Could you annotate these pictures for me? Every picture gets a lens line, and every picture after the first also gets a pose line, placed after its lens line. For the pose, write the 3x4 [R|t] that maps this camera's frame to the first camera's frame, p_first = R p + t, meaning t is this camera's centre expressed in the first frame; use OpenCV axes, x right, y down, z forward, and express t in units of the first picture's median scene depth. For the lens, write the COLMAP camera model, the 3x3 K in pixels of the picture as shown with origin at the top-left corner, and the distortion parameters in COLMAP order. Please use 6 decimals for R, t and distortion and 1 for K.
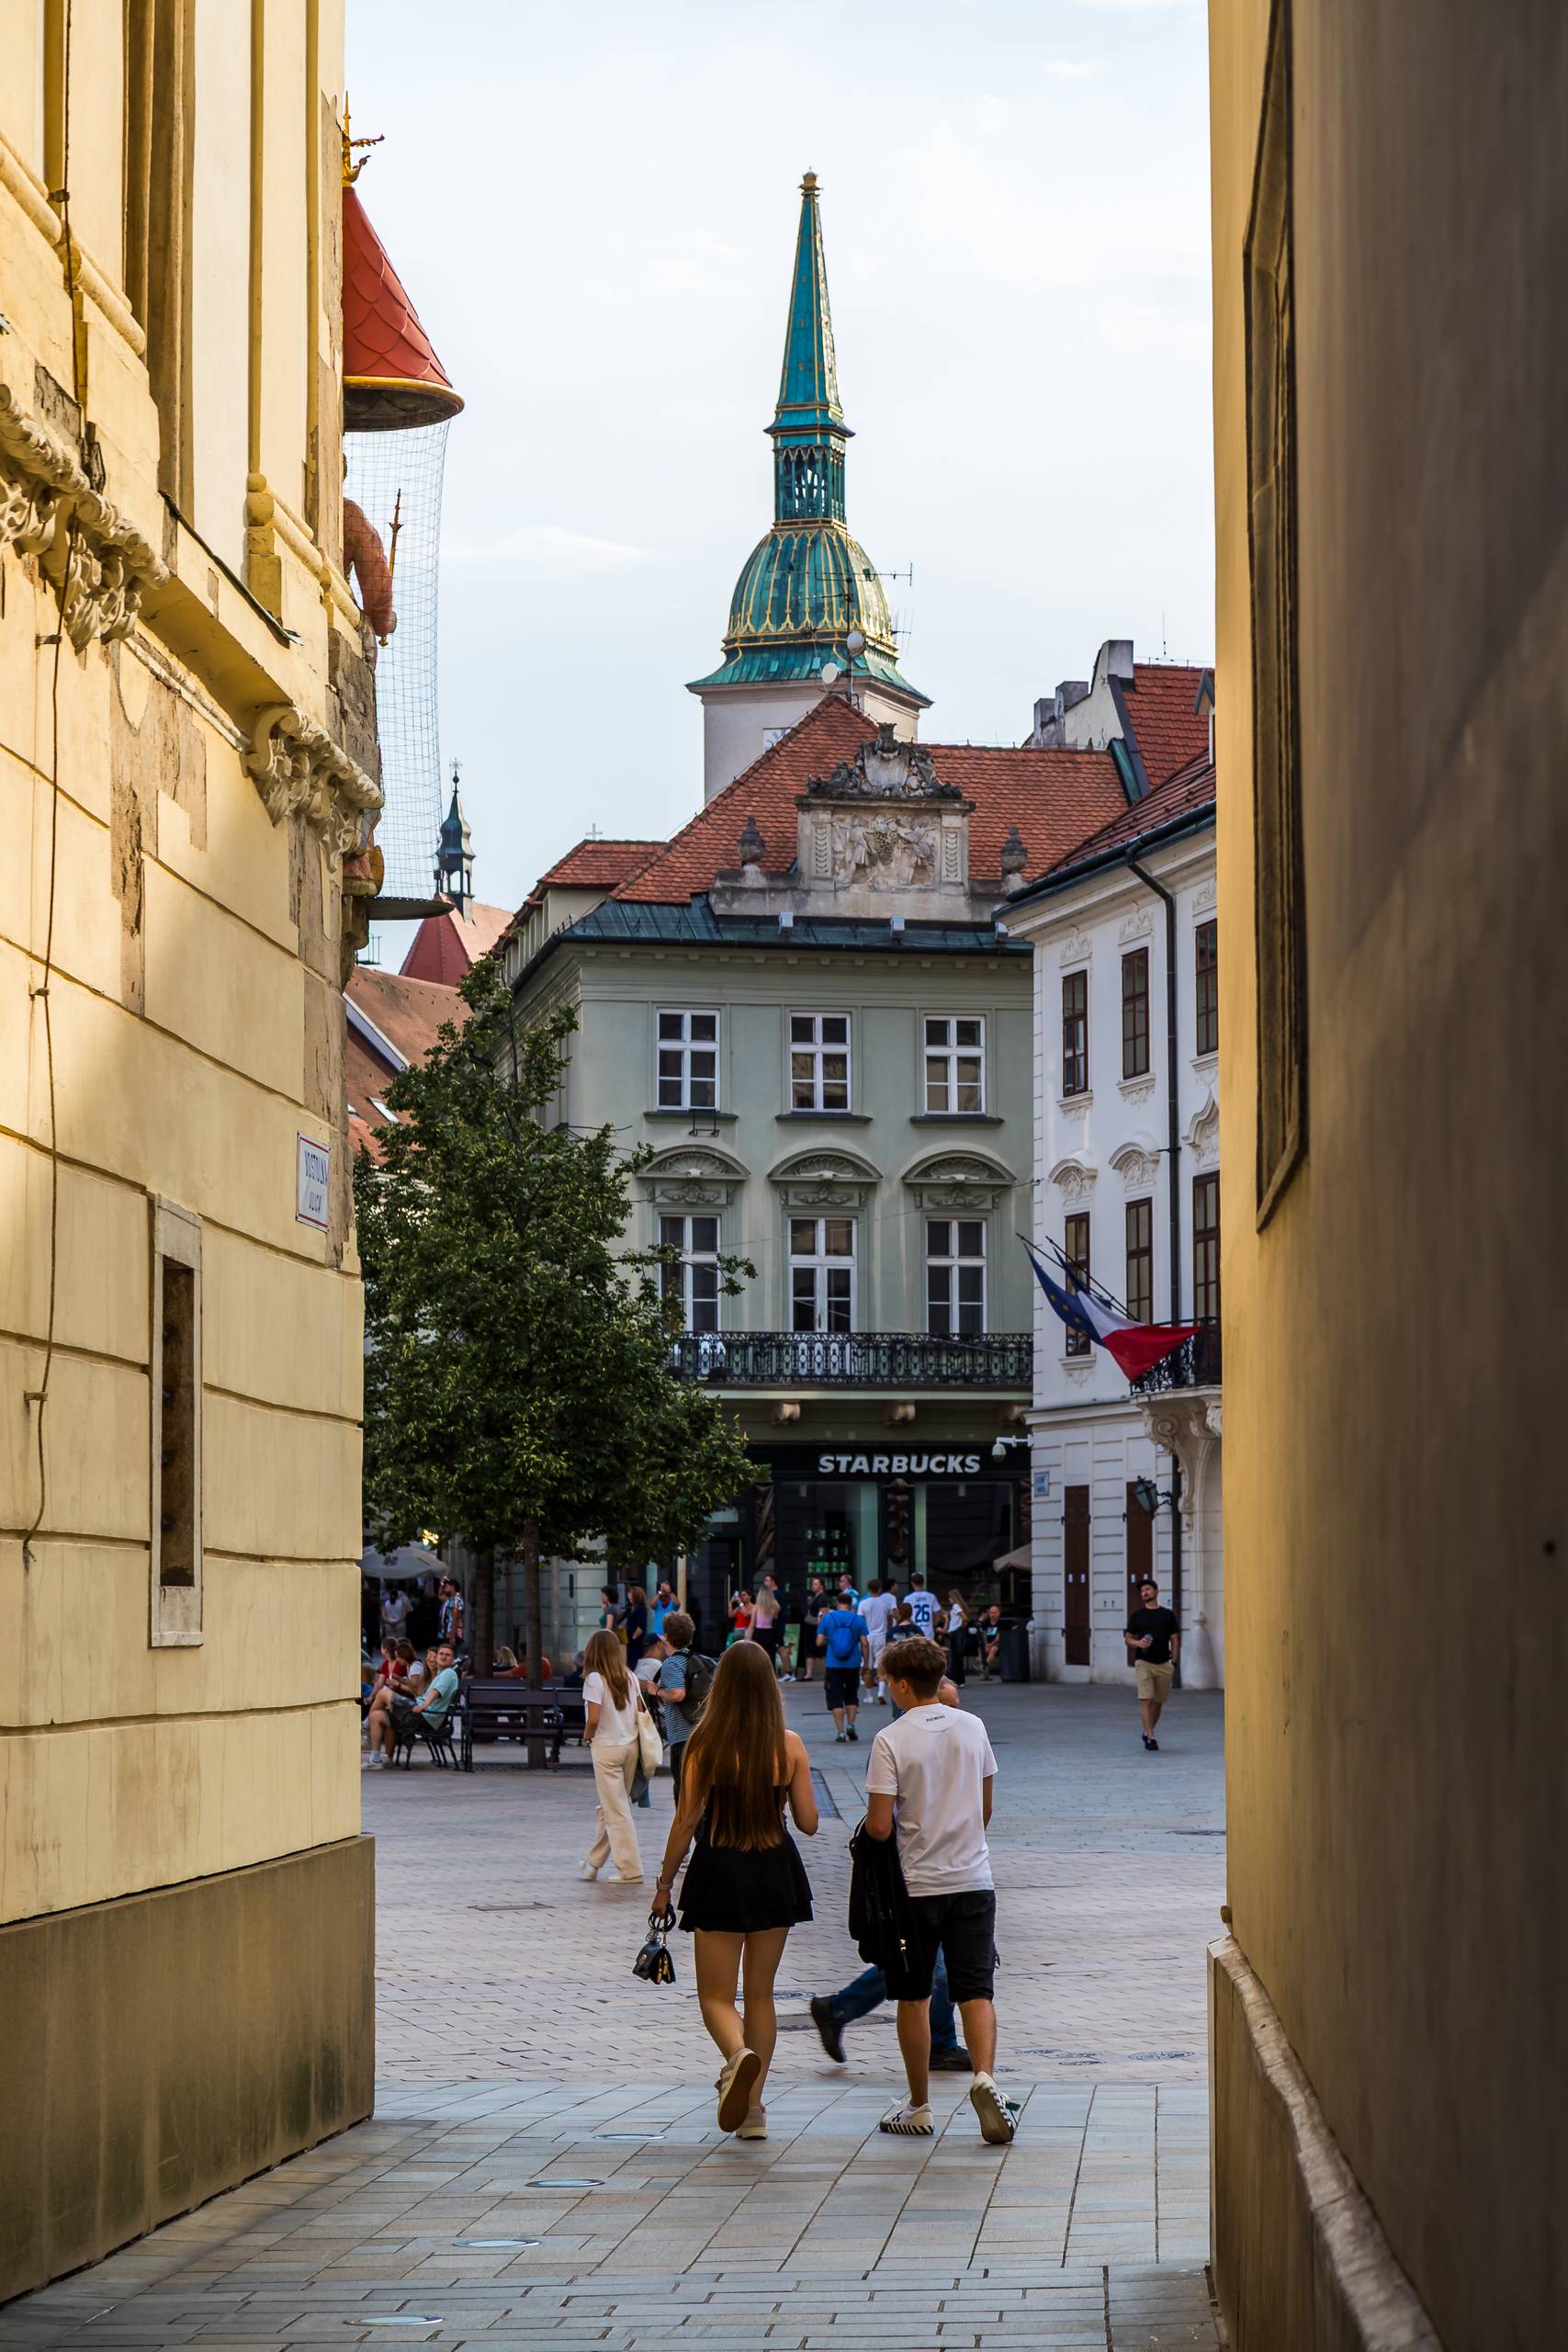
lens RADIAL K [[6212.0, 0, 784.8], [0, 6212.0, 1175.8], [0, 0, 1]] dist [0.073938, 0.000000]
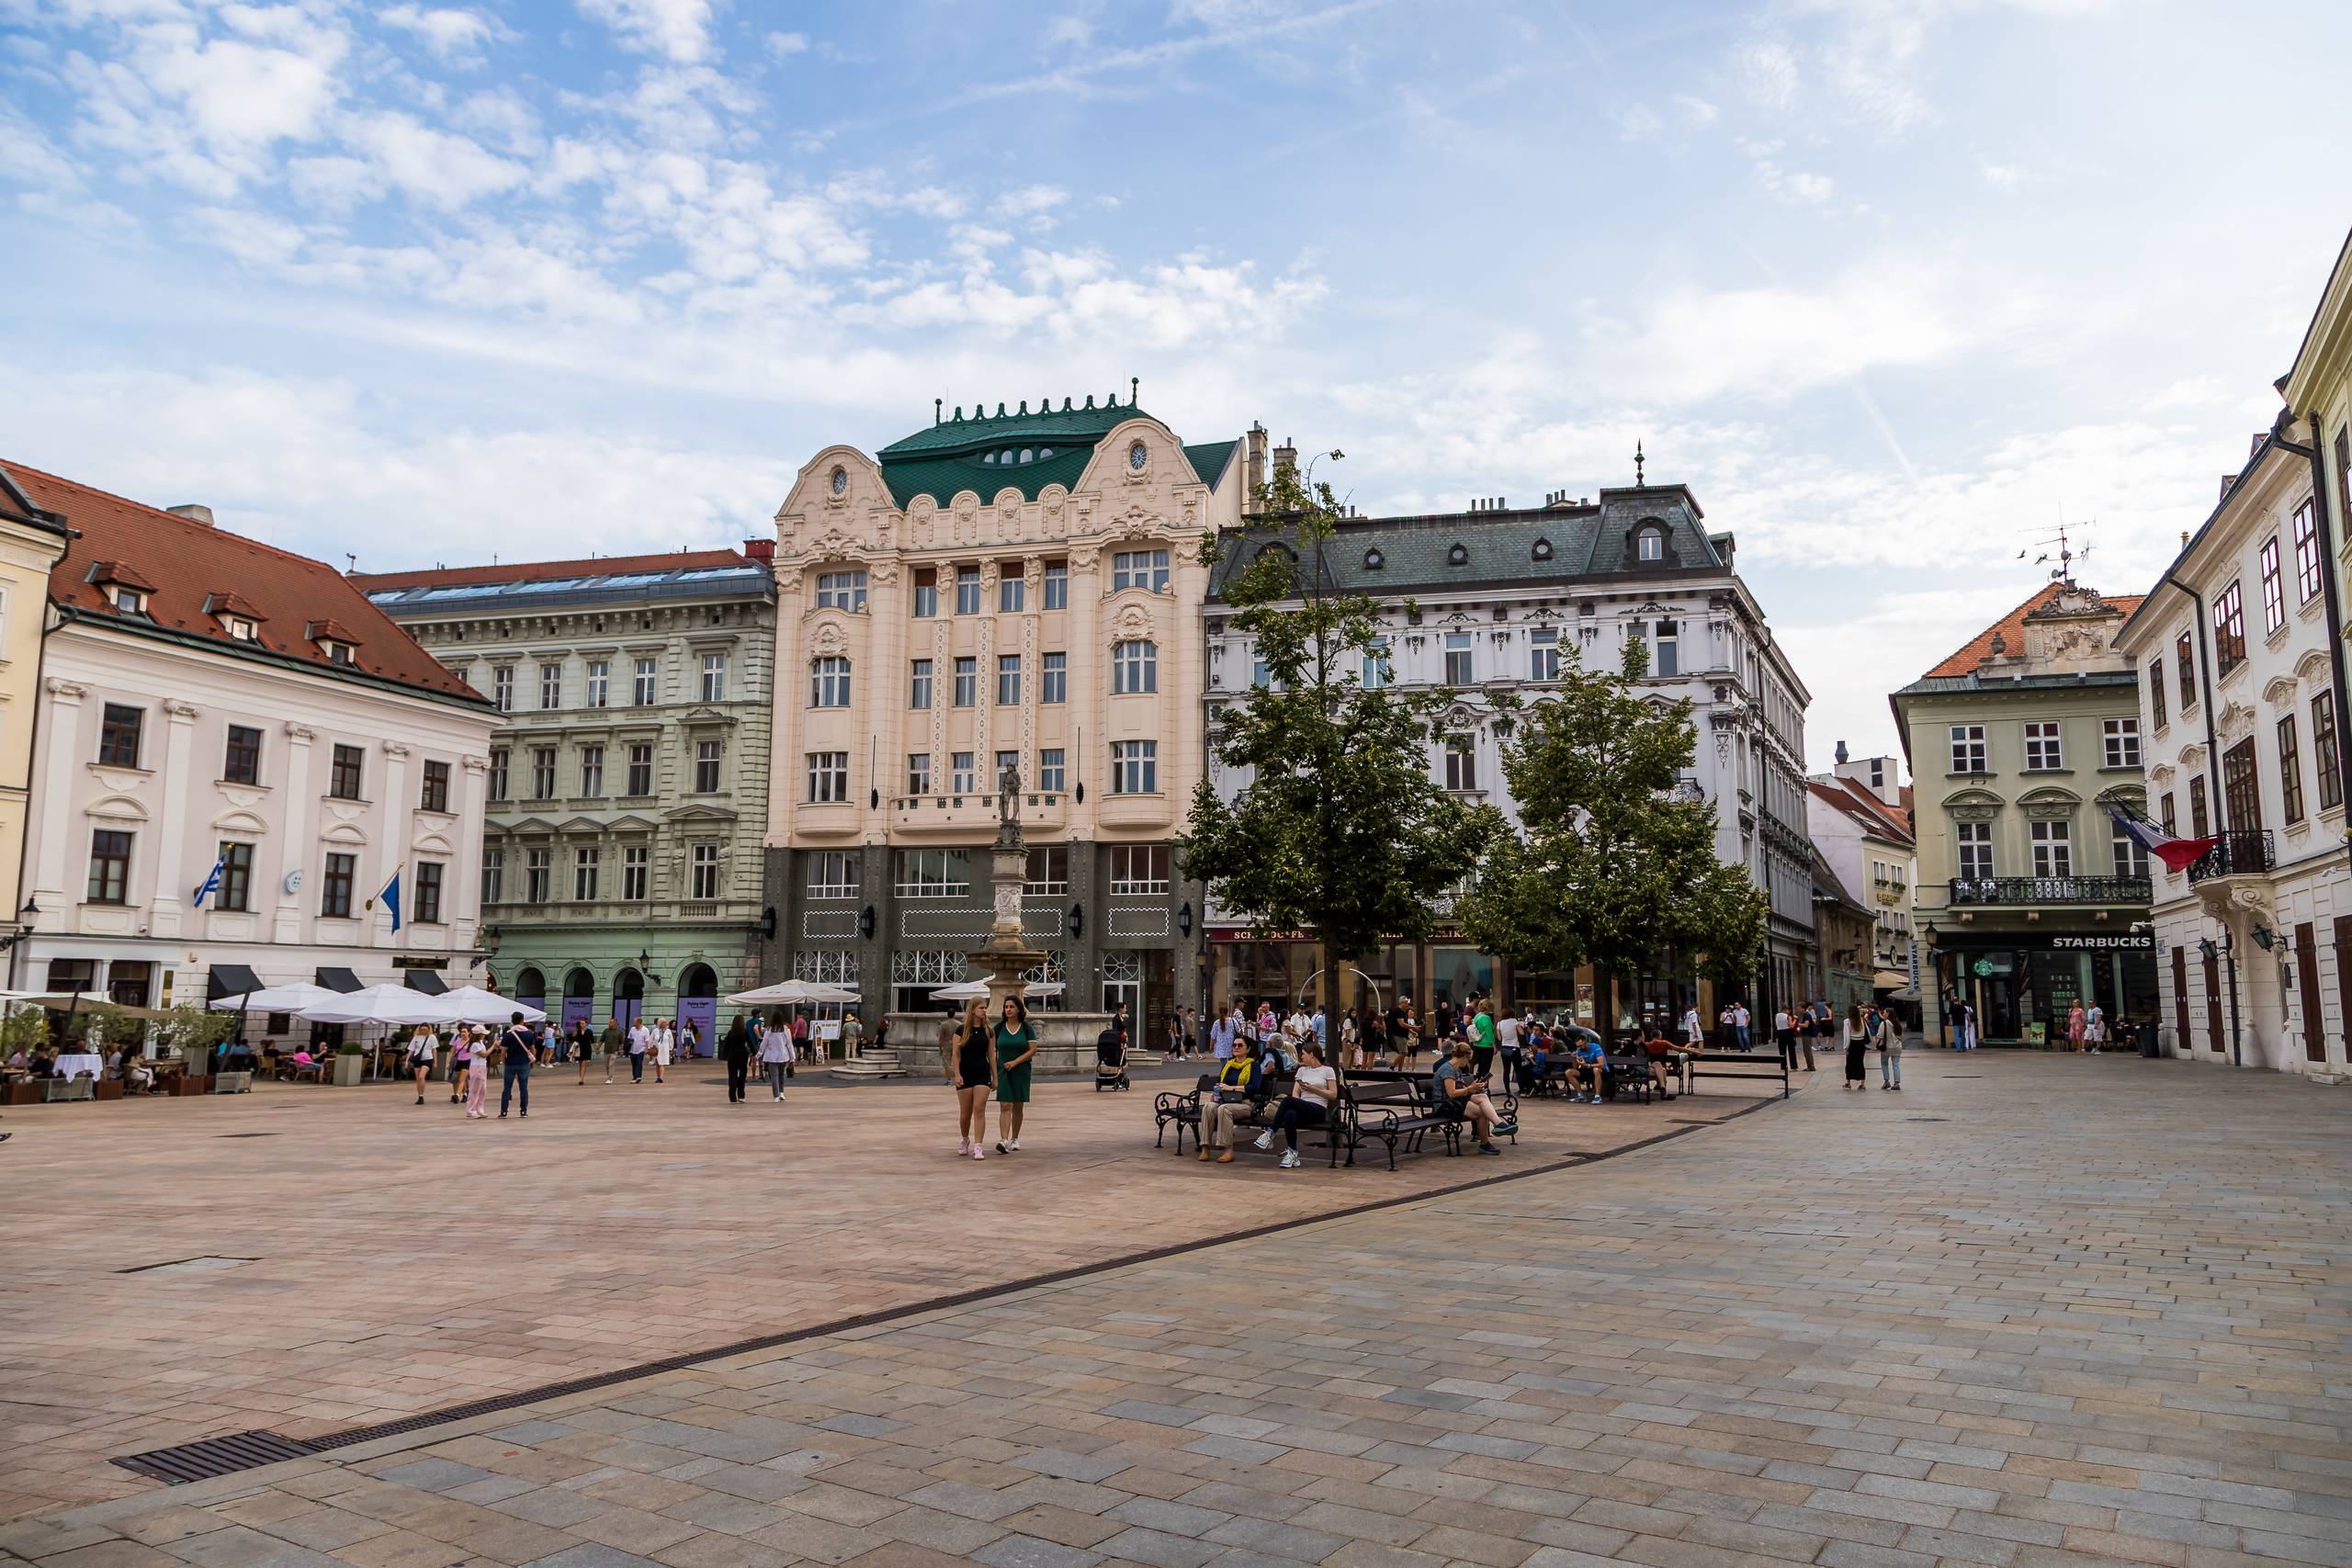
lens RADIAL K [[1576.8, 0, 1169.2], [0, 1576.8, 788.2], [0, 0, 1]] dist [0.007295, 0.000321]
pose [[0.829269, -0.069533, -0.554507, 0.054968], [0.030479, 0.996380, -0.079361, 0.028358], [0.558018, 0.048911, 0.828386, 0.413168]]
